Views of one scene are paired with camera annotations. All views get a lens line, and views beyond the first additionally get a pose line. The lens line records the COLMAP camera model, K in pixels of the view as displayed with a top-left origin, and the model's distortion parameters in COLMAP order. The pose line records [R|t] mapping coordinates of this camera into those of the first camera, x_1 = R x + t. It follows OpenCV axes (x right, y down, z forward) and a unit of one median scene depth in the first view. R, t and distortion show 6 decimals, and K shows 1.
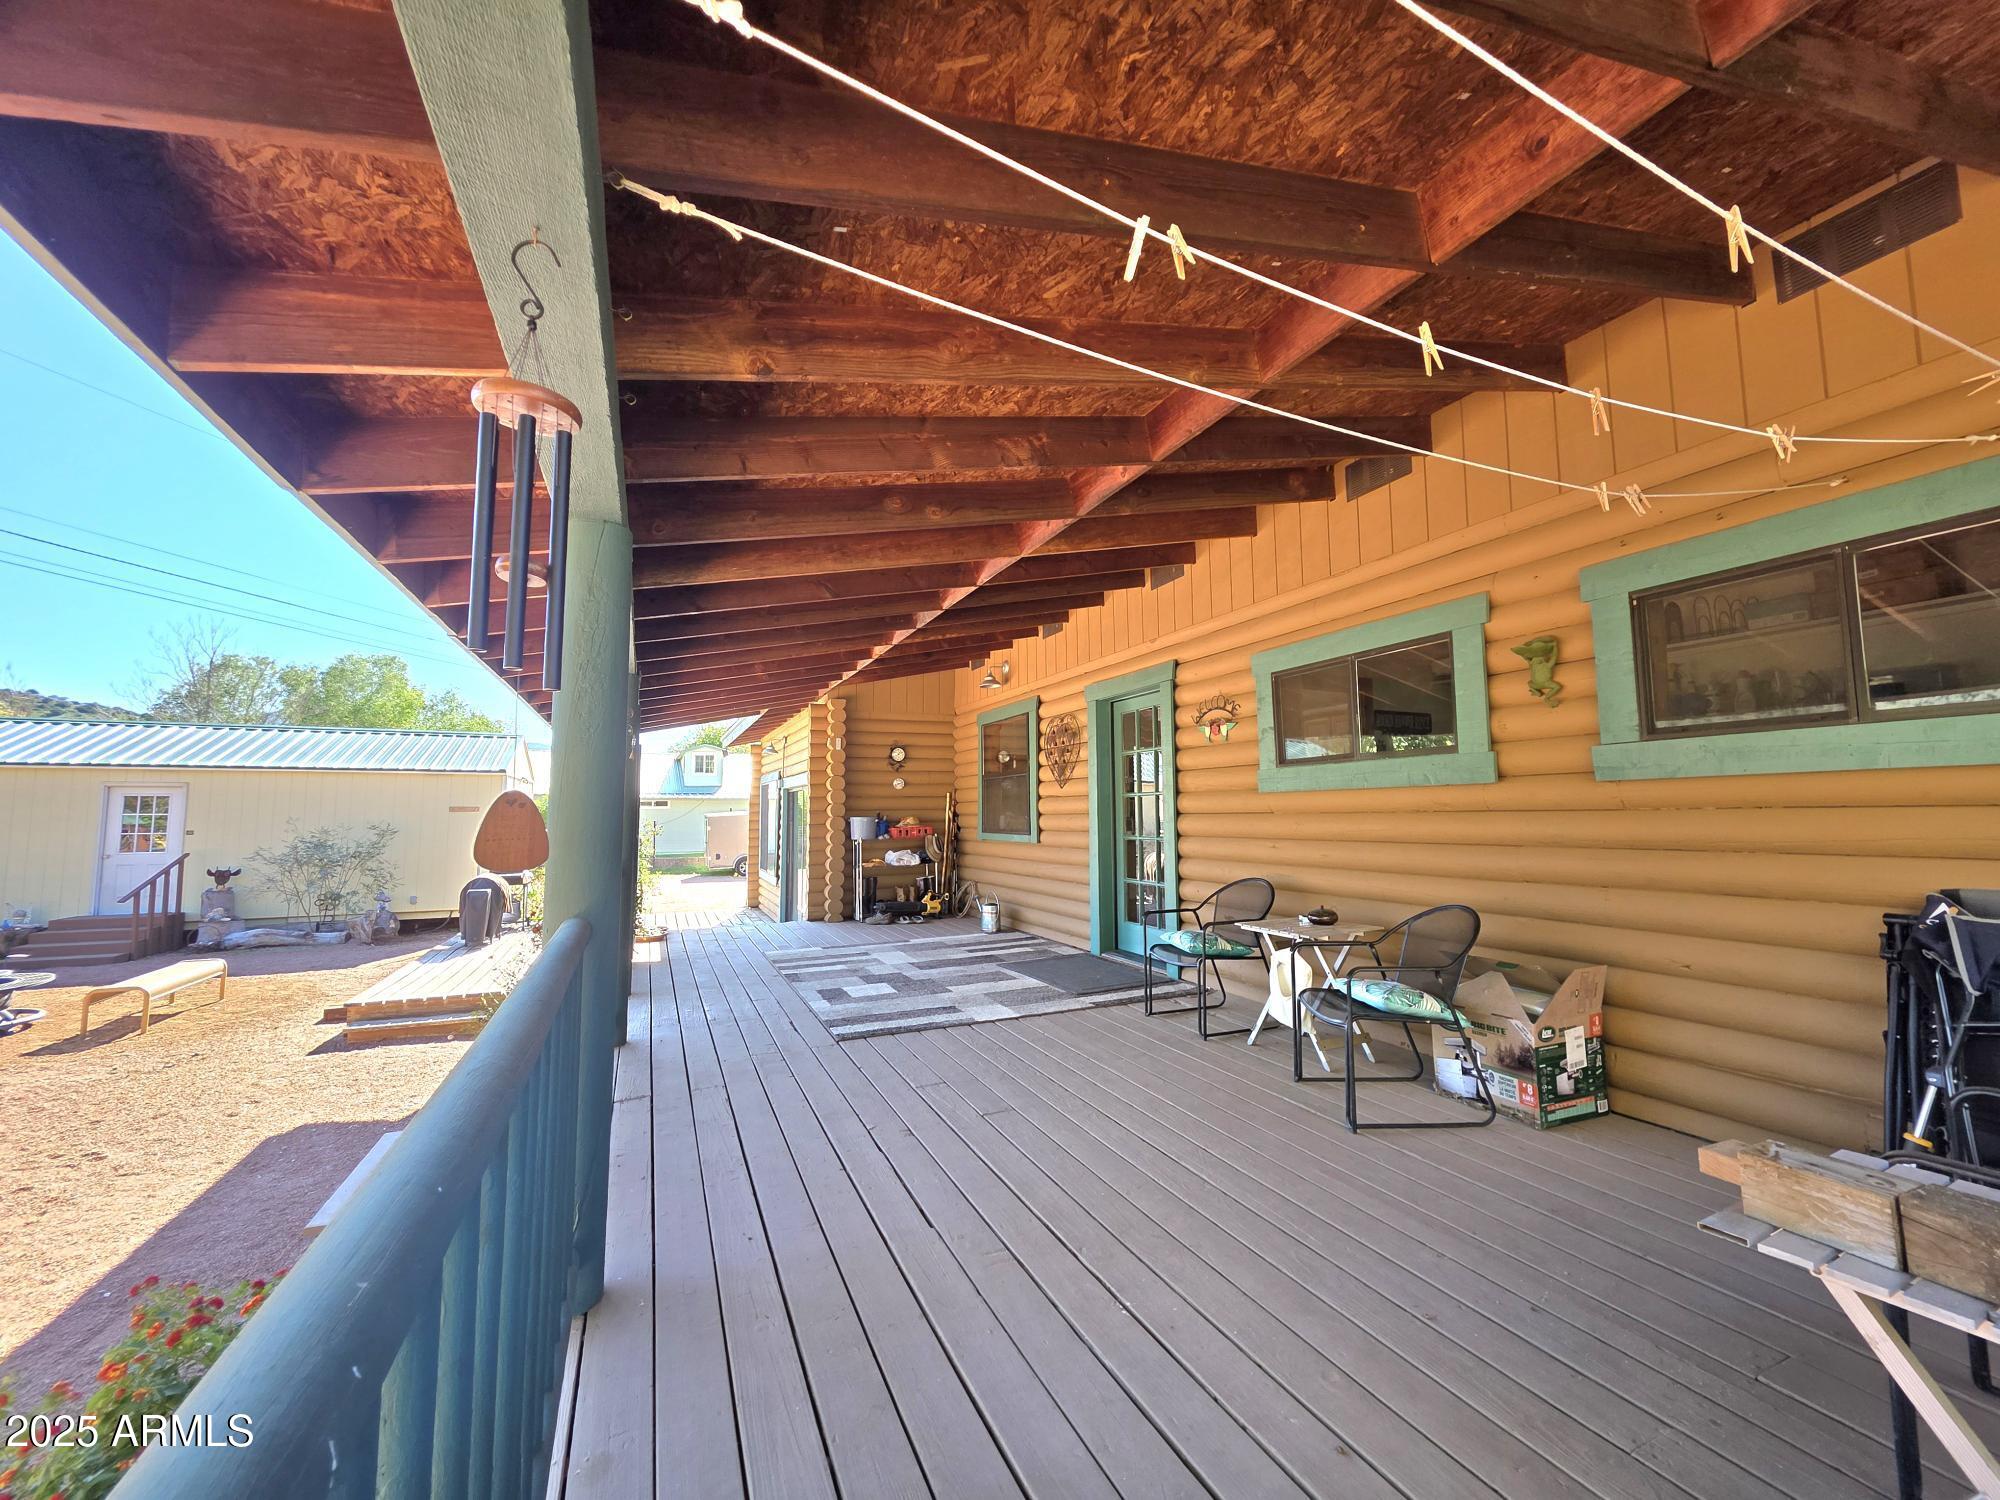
lens RADIAL K [[790.9, 0, 1022.0], [0, 790.9, 739.9], [0, 0, 1]] dist [0.001303, -0.000003]
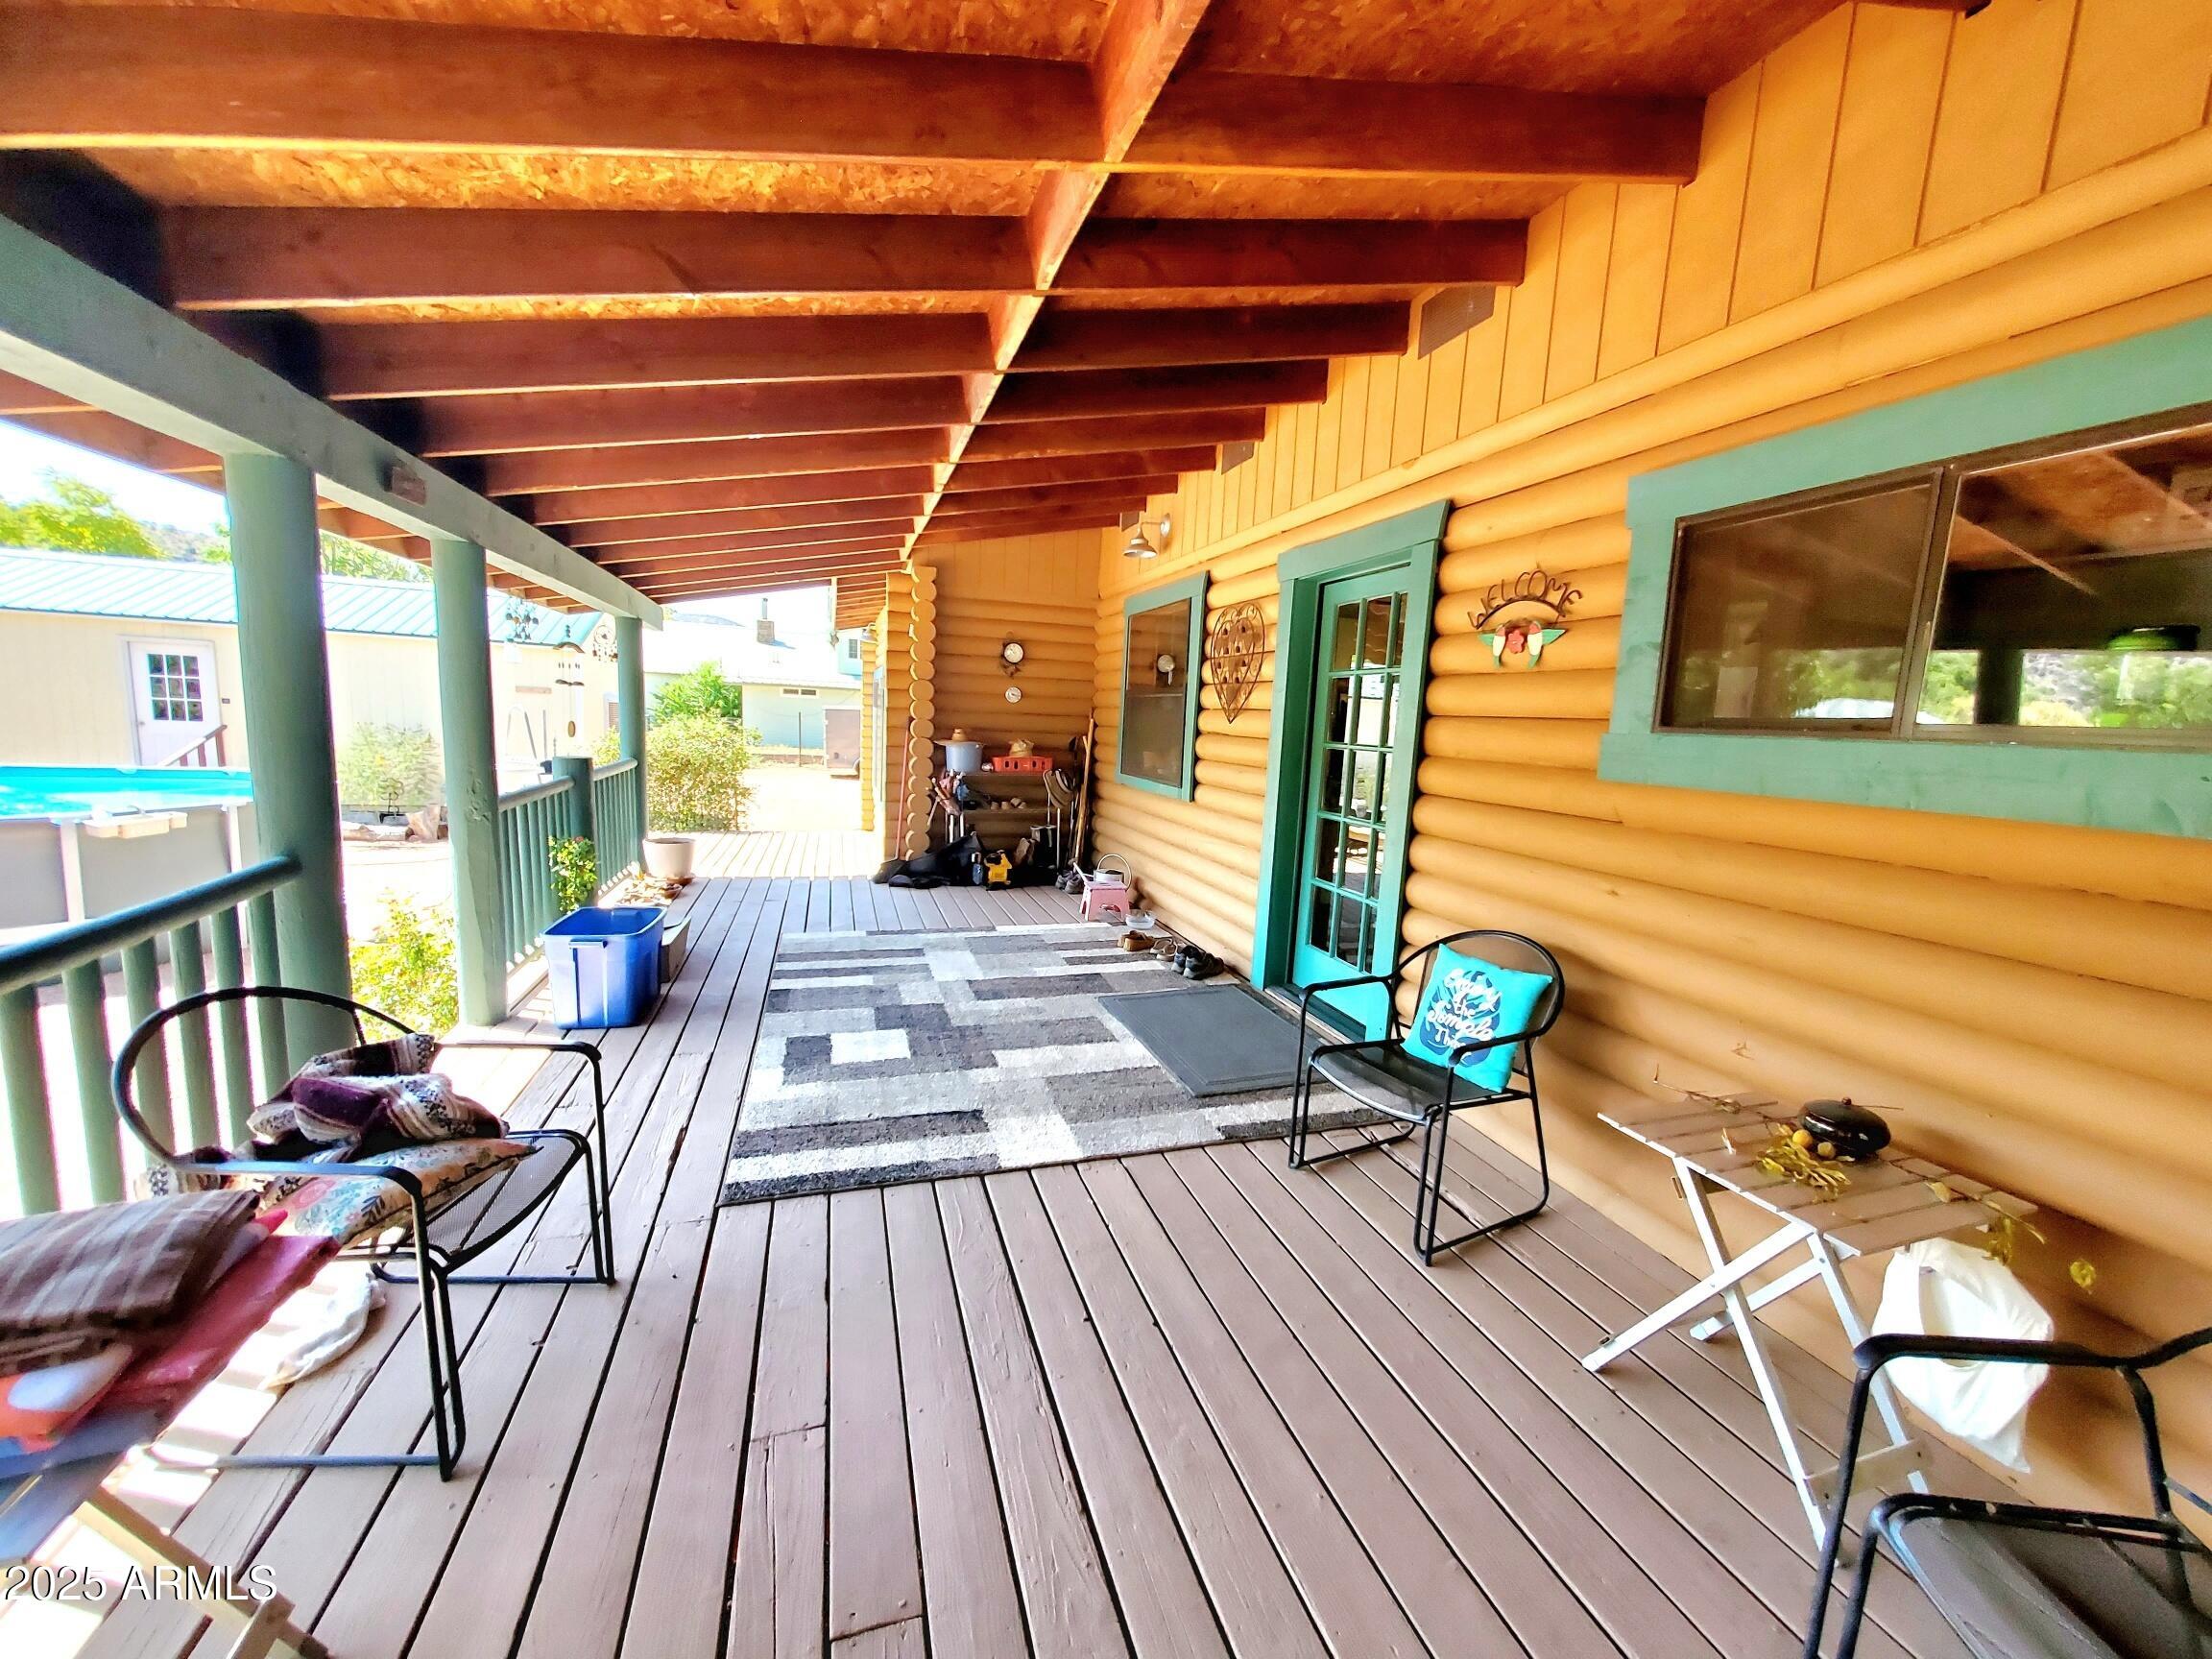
lens RADIAL K [[869.9, 0, 1125.3], [0, 869.9, 843.0], [0, 0, 1]] dist [0.002264, -0.000277]
pose [[0.991787, 0.074973, -0.103623, 0.048810], [-0.048907, 0.970914, 0.234379, -0.004937], [0.118181, -0.227387, 0.966607, 0.307593]]
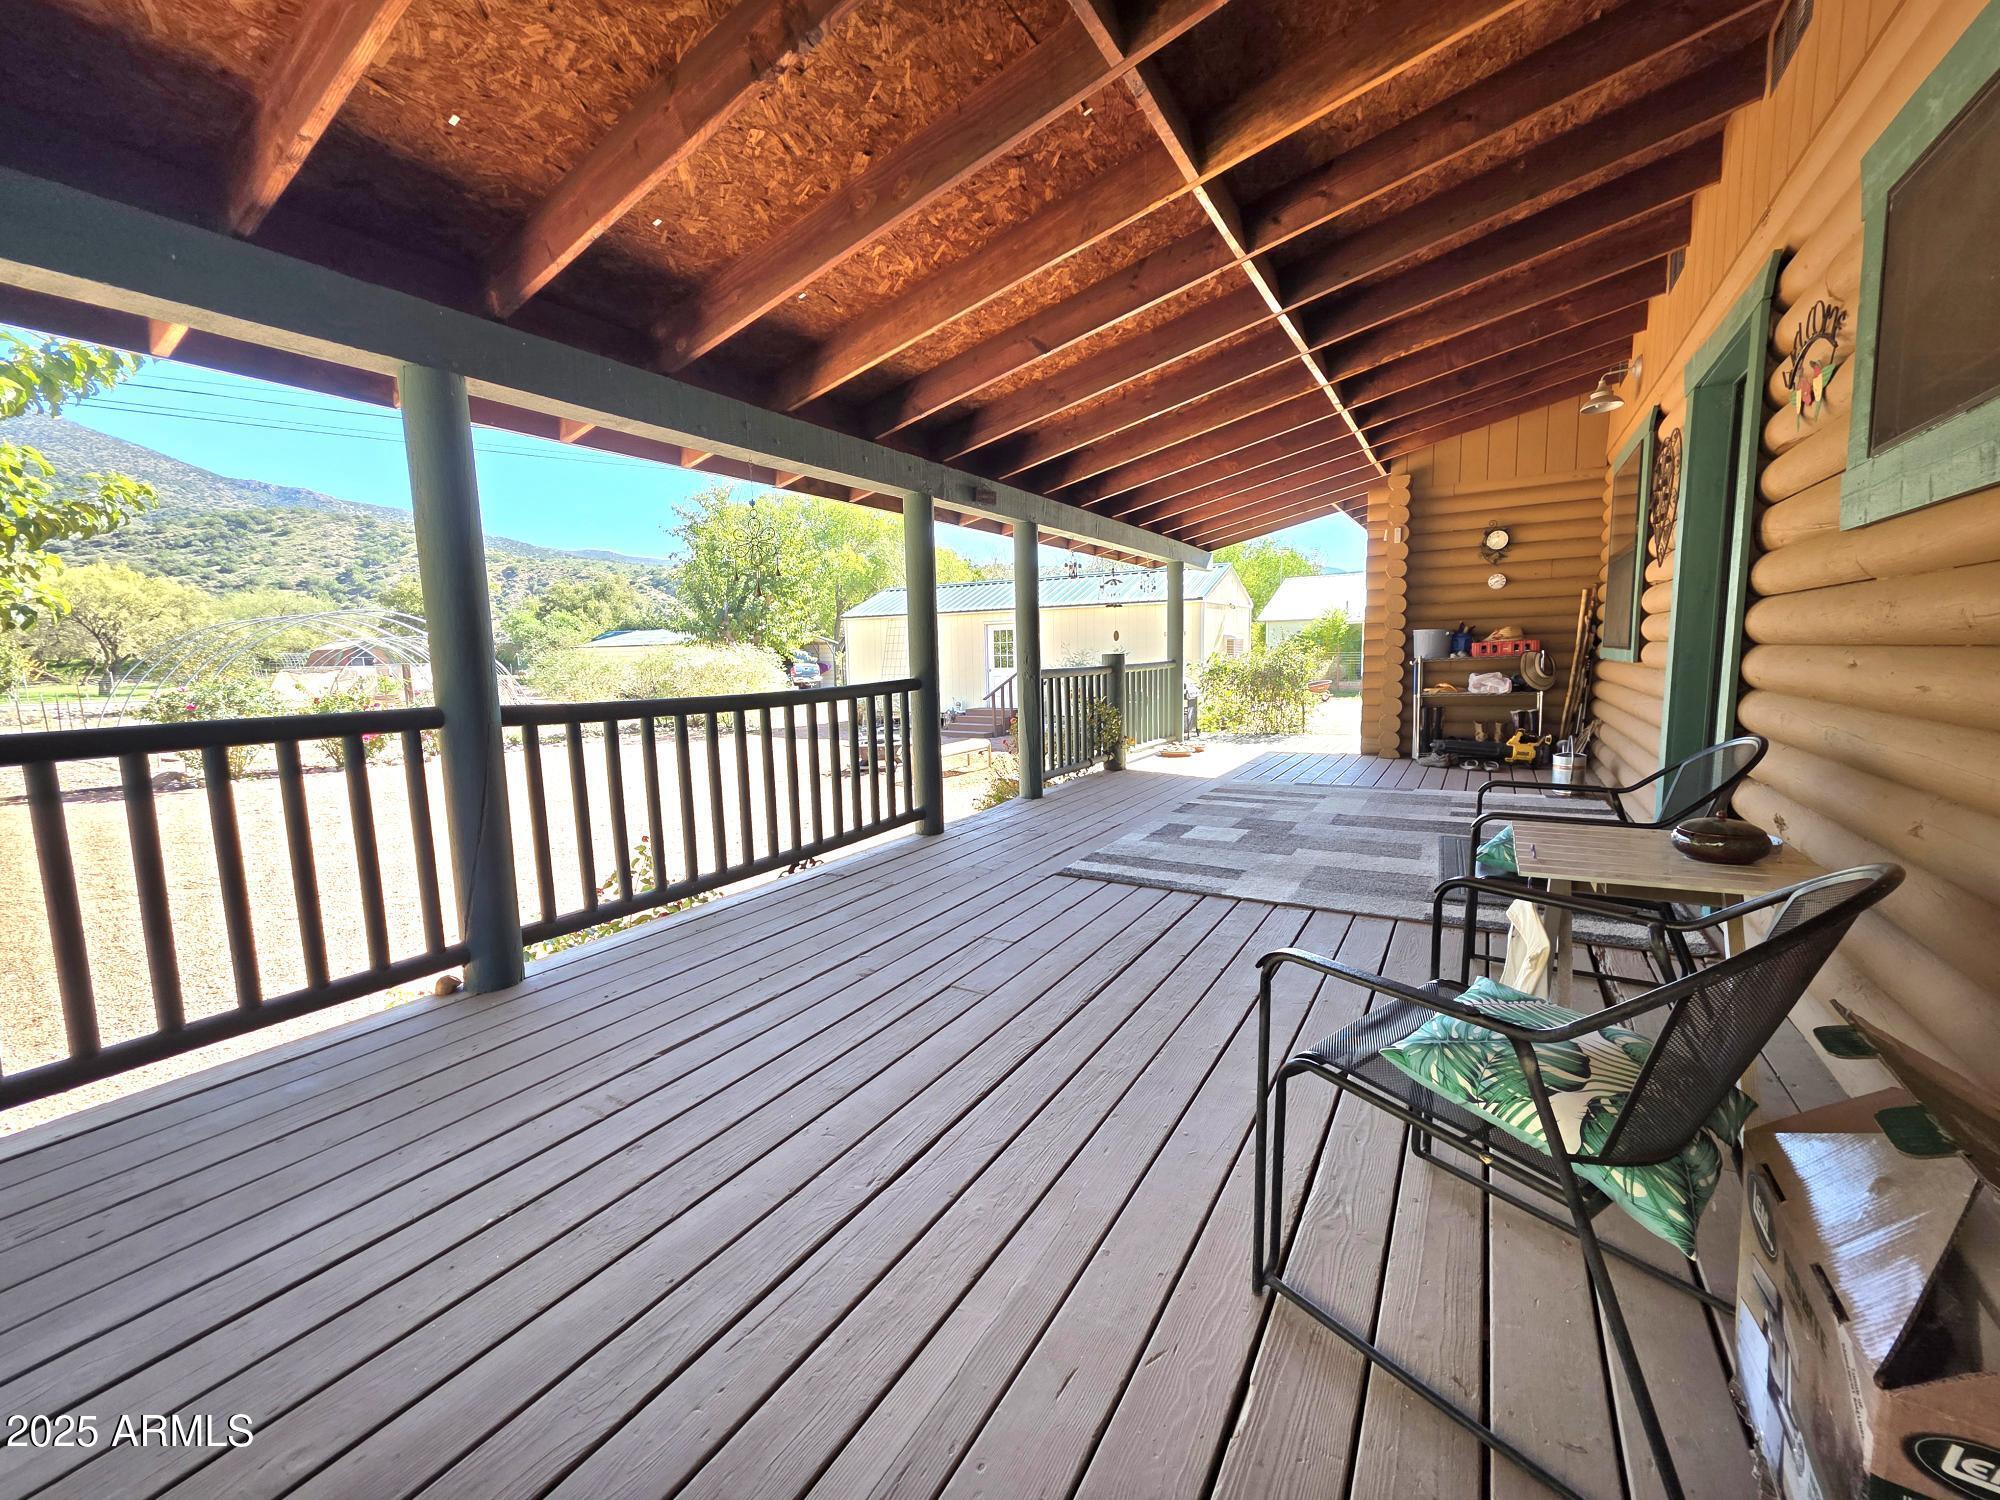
lens RADIAL K [[793.0, 0, 1015.8], [0, 793.0, 759.6], [0, 0, 1]] dist [0.010147, 0.000624]
pose [[0.569587, 0.103298, -0.815414, 0.282492], [0.099418, 0.976129, 0.193104, 0.041176], [0.815896, -0.191056, 0.545720, 0.289310]]
